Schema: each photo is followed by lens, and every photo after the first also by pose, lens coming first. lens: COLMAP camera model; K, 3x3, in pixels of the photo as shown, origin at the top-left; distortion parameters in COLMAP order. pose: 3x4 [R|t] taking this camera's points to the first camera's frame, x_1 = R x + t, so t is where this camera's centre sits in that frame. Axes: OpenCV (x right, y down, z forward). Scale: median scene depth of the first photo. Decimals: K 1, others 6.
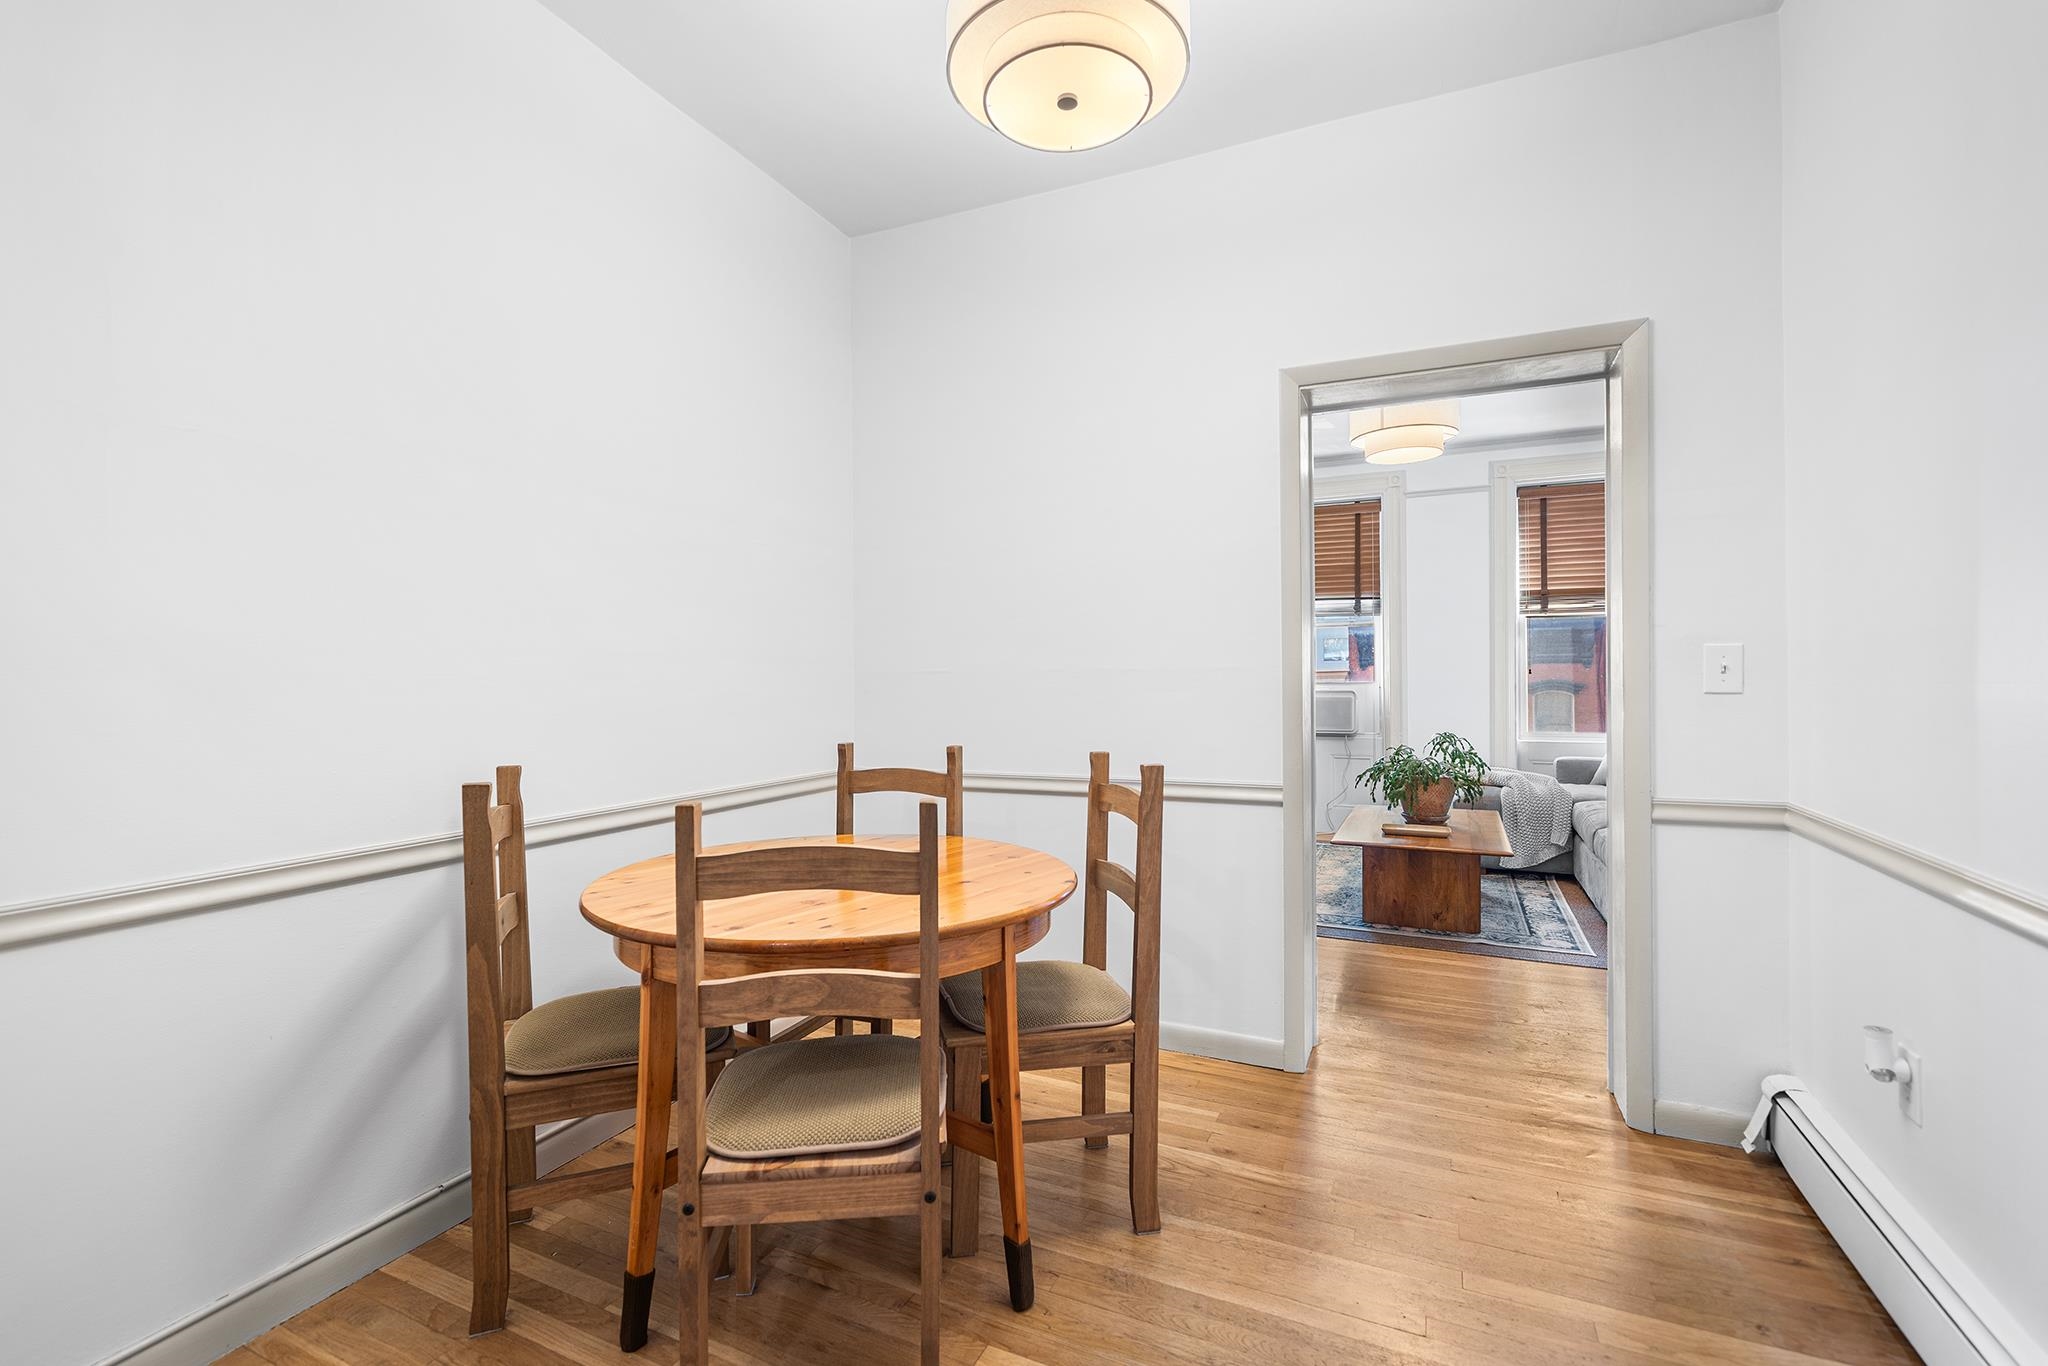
lens RADIAL K [[900.4, 0, 1012.9], [0, 900.4, 677.8], [0, 0, 1]] dist [-0.001990, -0.000299]
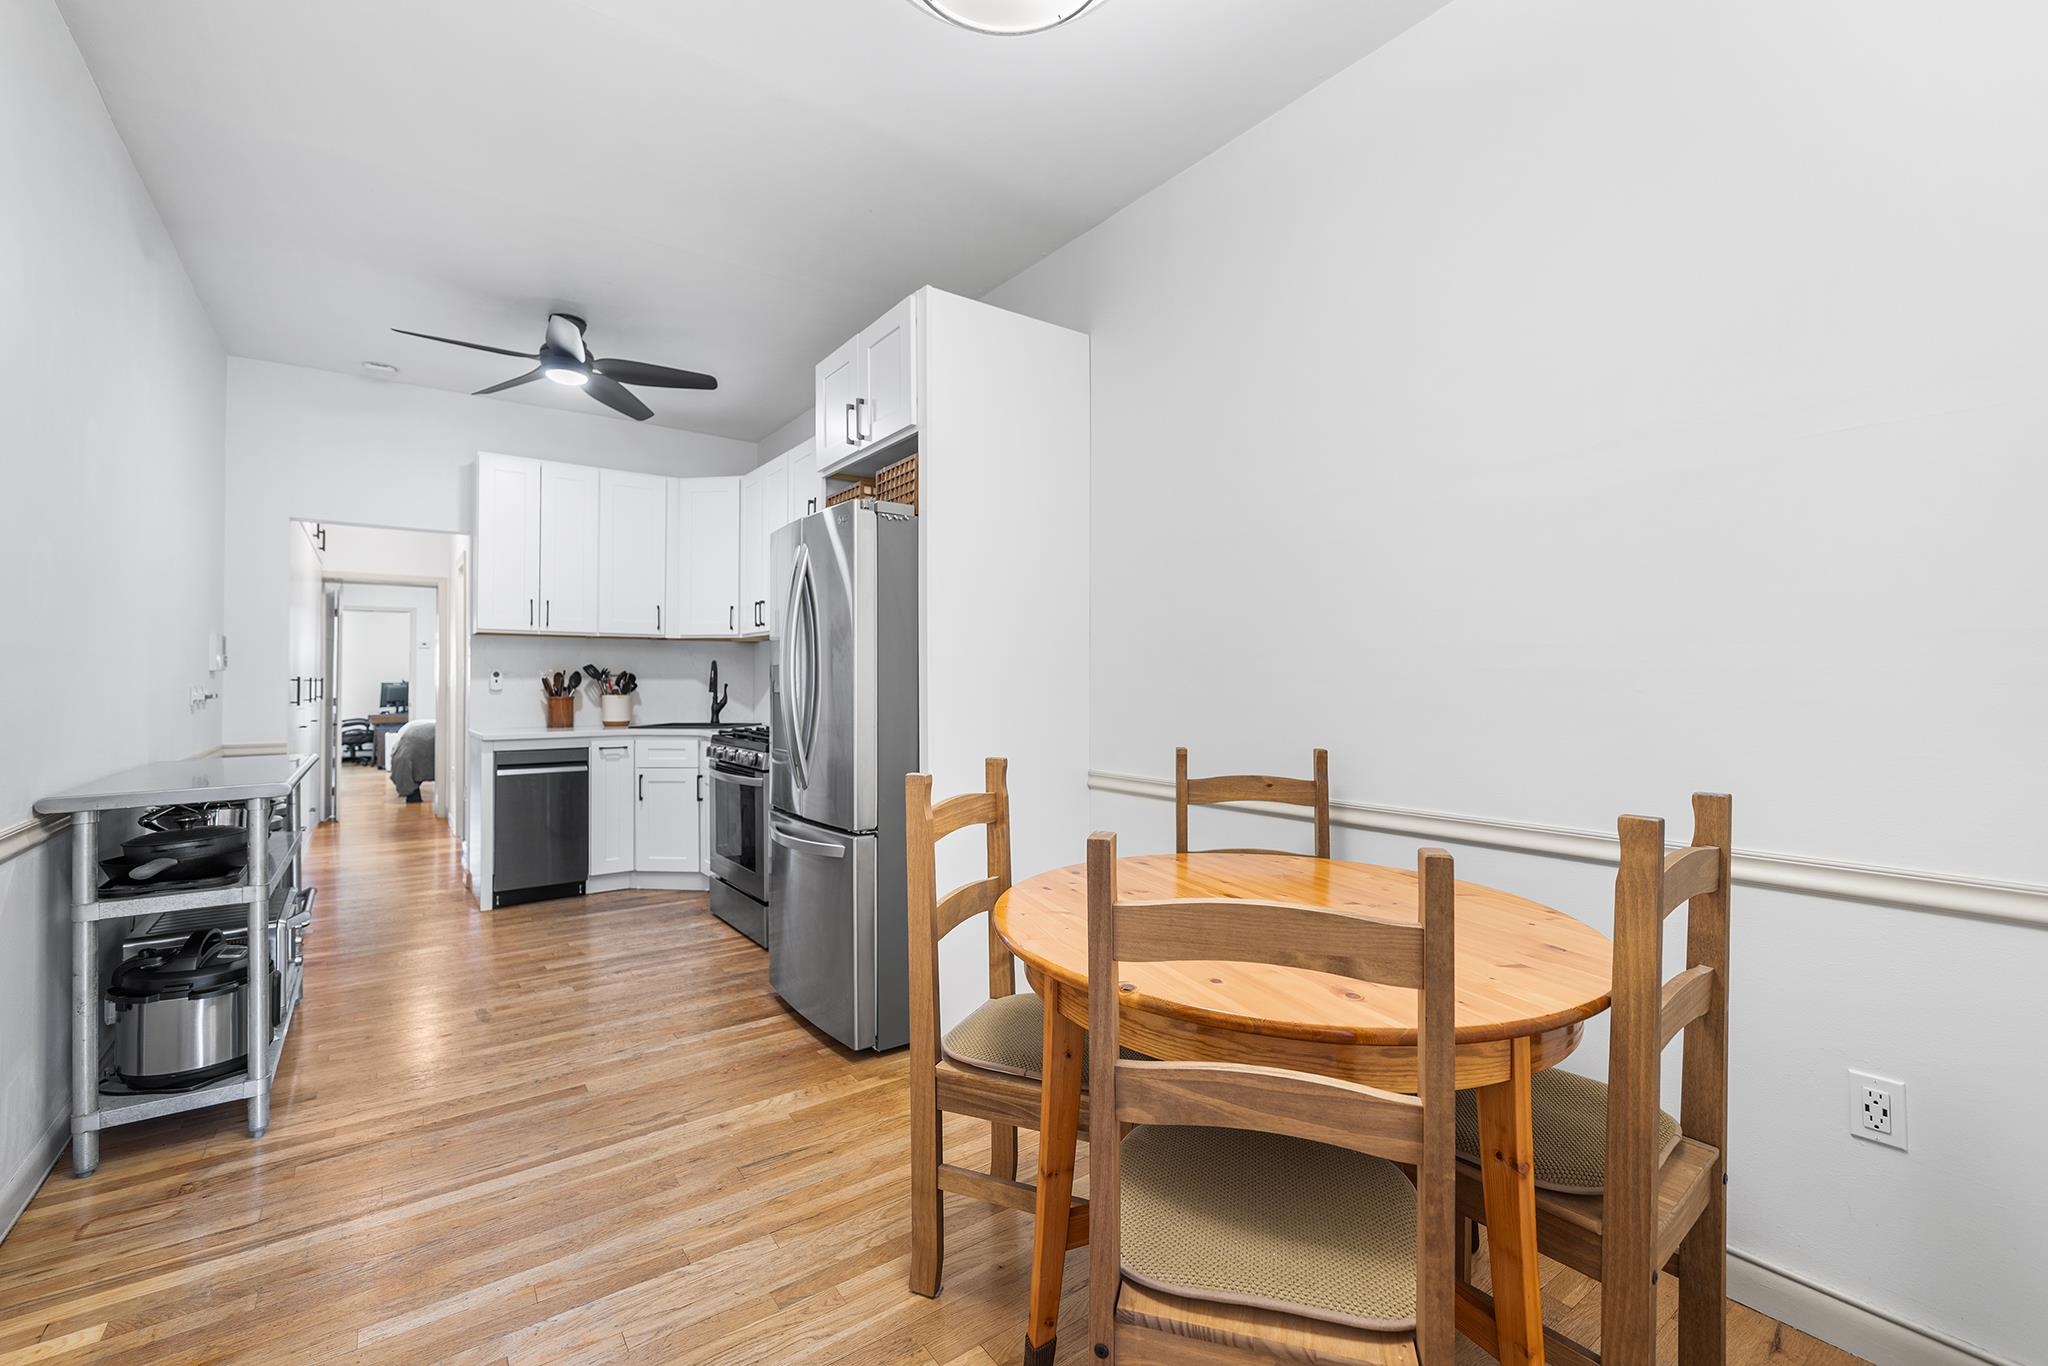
lens RADIAL K [[860.1, 0, 1017.4], [0, 860.1, 675.1], [0, 0, 1]] dist [-0.010557, 0.000119]
pose [[-0.477226, -0.000472, -0.878781, 0.274888], [0.004379, 0.999986, -0.002915, -0.000107], [0.878770, -0.005239, -0.477217, 0.525780]]
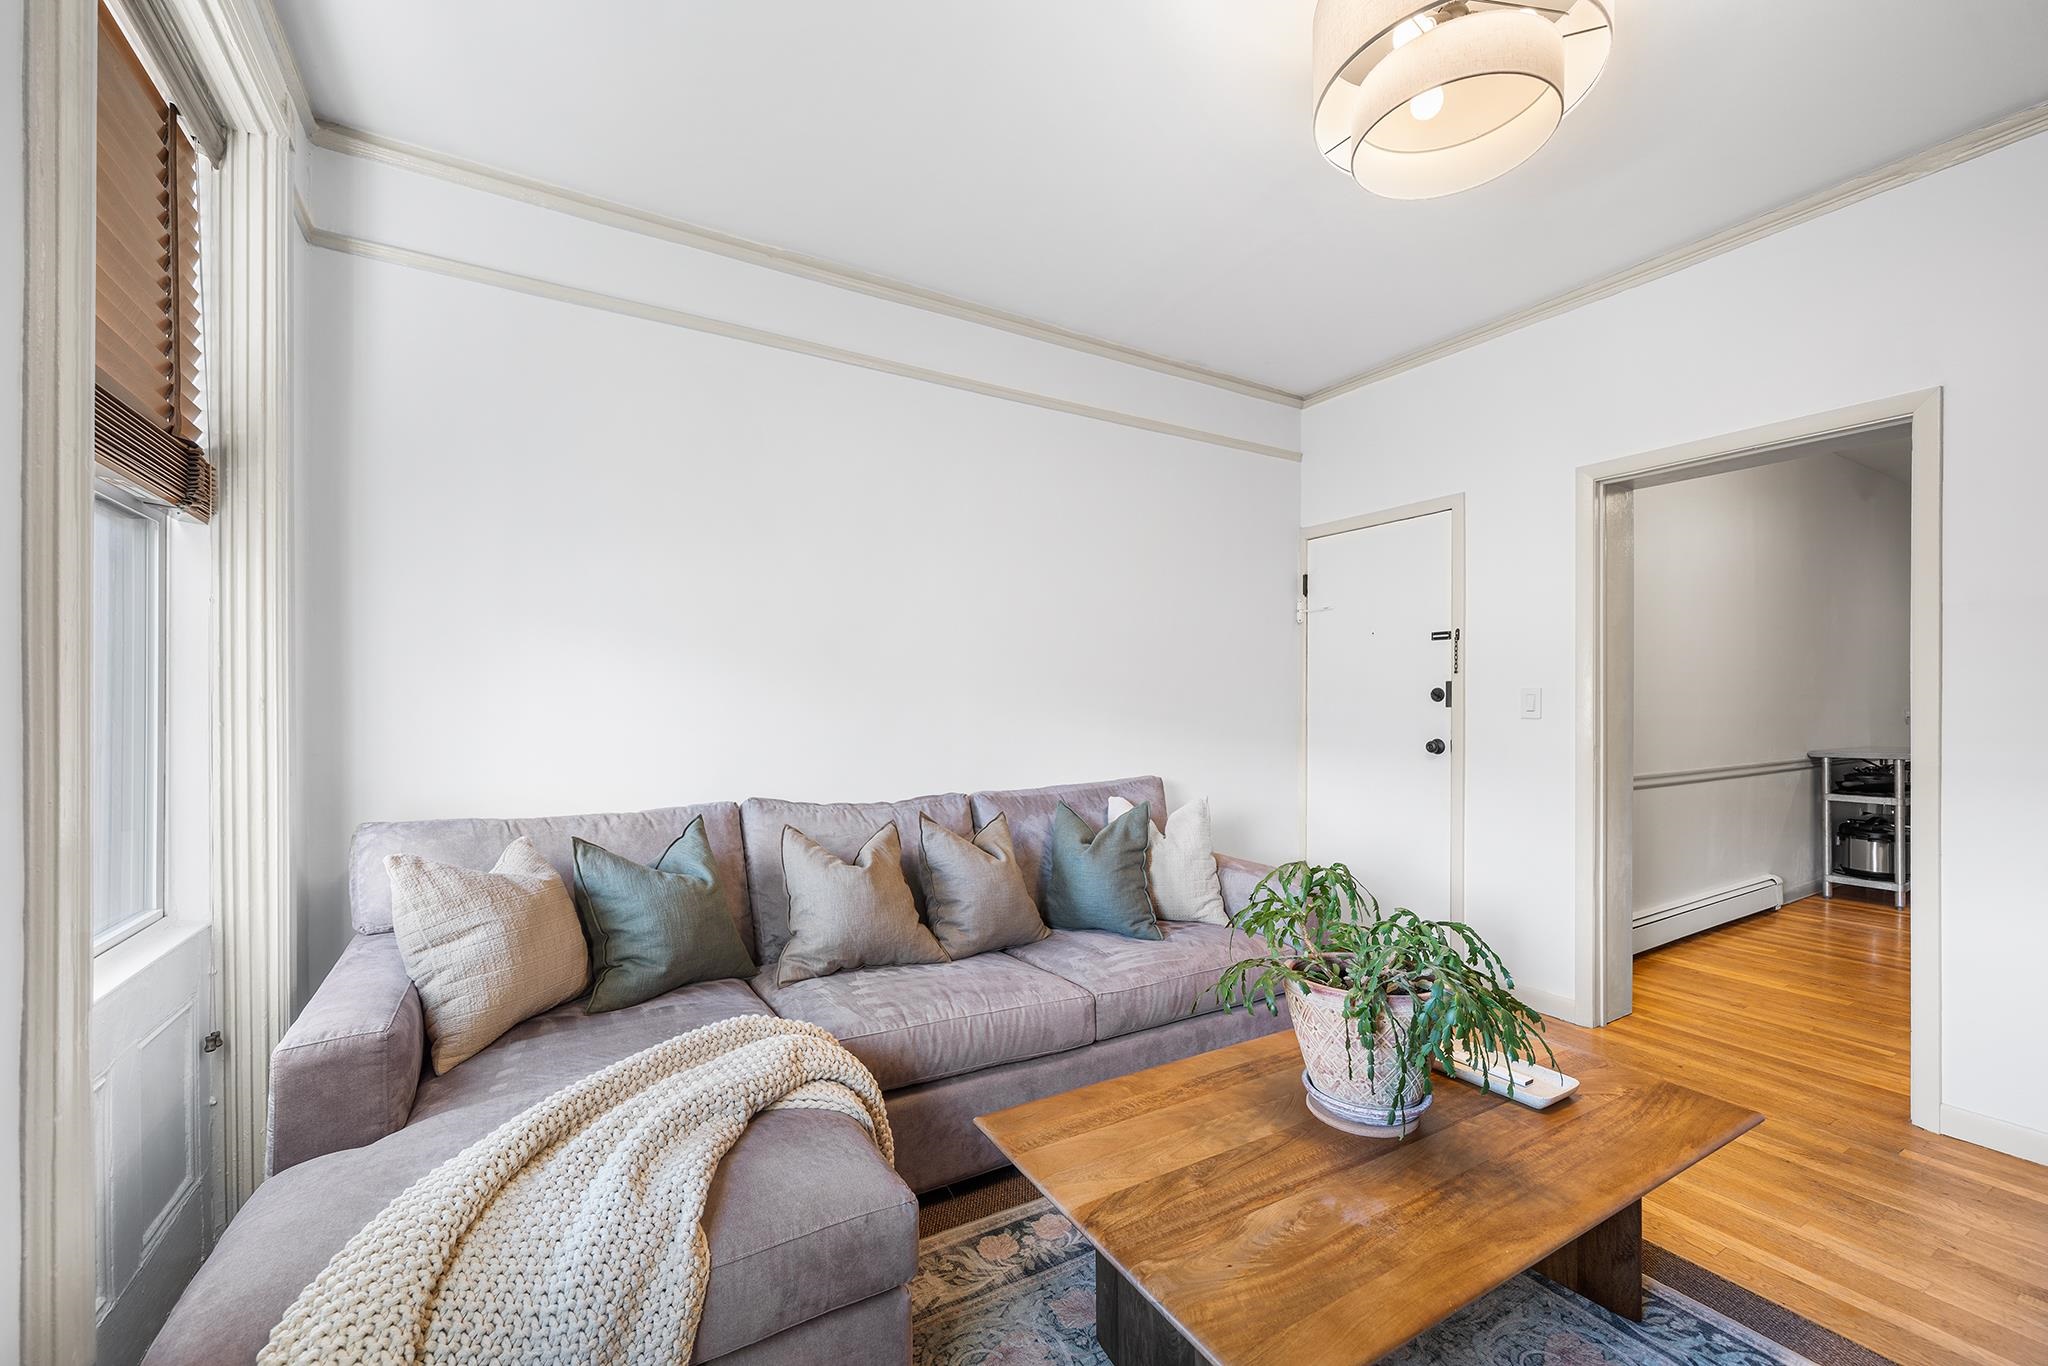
lens RADIAL K [[792.2, 0, 1013.8], [0, 792.2, 701.5], [0, 0, 1]] dist [-0.000493, 0.000078]
pose [[-0.816833, 0.005006, 0.576852, 0.391373], [0.004612, 0.999987, -0.002148, -0.010015], [-0.576856, 0.000906, -0.816846, 1.360492]]
